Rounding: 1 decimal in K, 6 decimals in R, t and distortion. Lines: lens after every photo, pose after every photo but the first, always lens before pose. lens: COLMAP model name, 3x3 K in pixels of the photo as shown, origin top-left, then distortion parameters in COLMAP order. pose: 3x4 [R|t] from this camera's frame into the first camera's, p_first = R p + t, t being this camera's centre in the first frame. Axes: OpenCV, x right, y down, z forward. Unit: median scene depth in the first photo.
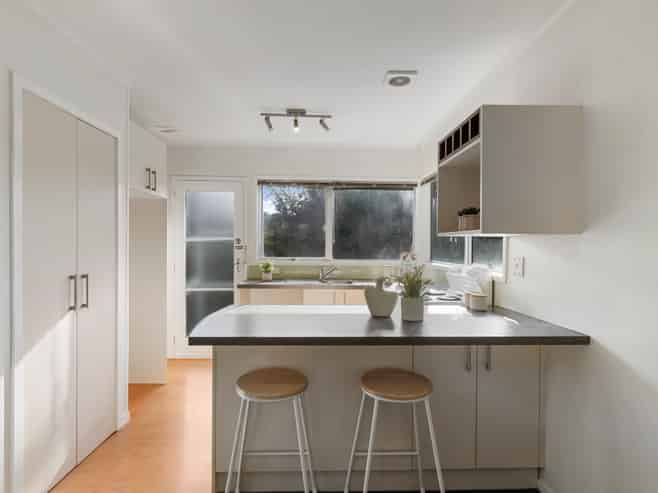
lens RADIAL K [[361.8, 0, 324.4], [0, 361.8, 245.0], [0, 0, 1]] dist [0.001921, -0.000316]
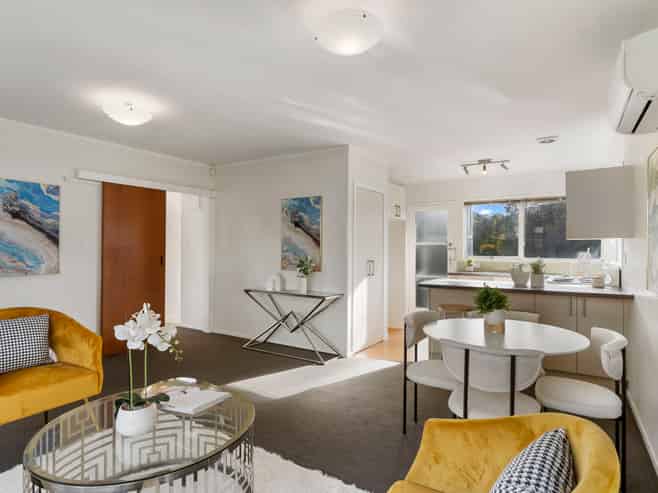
lens RADIAL K [[379.5, 0, 328.2], [0, 379.5, 248.7], [0, 0, 1]] dist [0.003552, 0.000307]
pose [[0.832872, -0.002862, -0.553458, 0.213897], [0.000743, 0.999992, -0.004053, 0.011808], [0.553465, 0.002964, 0.832867, -0.590113]]
